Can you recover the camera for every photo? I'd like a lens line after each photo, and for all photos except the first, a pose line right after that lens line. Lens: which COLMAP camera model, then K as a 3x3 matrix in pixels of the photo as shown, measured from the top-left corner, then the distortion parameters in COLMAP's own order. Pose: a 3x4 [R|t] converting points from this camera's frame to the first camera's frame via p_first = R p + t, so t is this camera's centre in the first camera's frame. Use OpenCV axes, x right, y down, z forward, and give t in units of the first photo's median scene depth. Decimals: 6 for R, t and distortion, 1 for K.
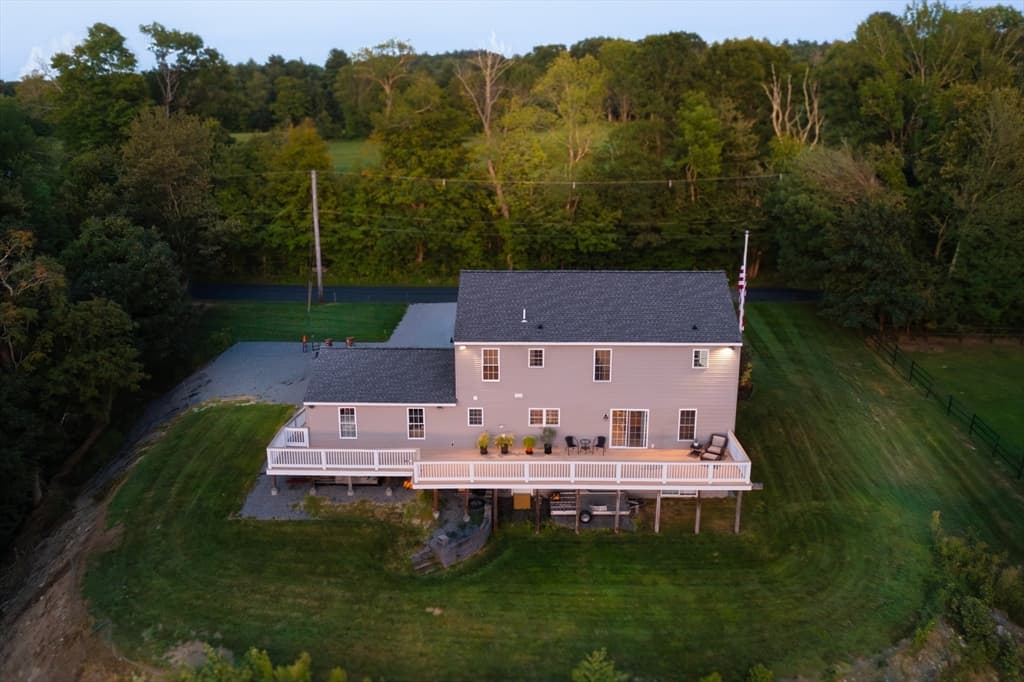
lens RADIAL K [[837.4, 0, 537.3], [0, 837.4, 362.4], [0, 0, 1]] dist [-0.009597, 0.003254]
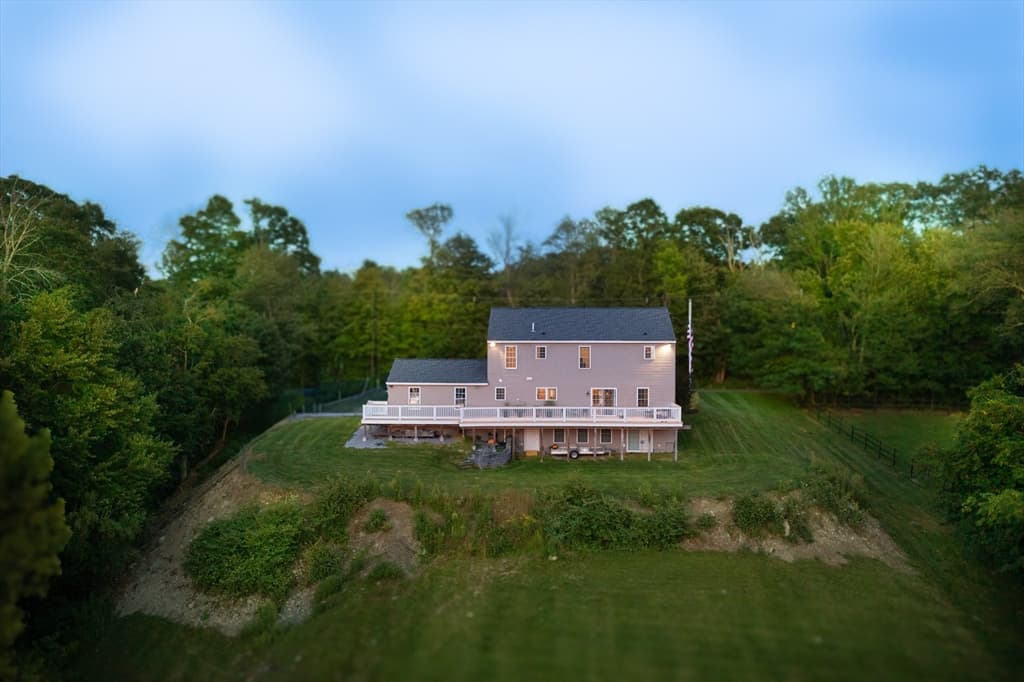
lens RADIAL K [[879.5, 0, 555.3], [0, 879.5, 384.6], [0, 0, 1]] dist [-0.030156, -0.010322]
pose [[0.999984, -0.005422, 0.001777, 0.019867], [0.005692, 0.969639, -0.244476, 0.407564], [-0.000397, 0.244482, 0.969654, -0.490754]]
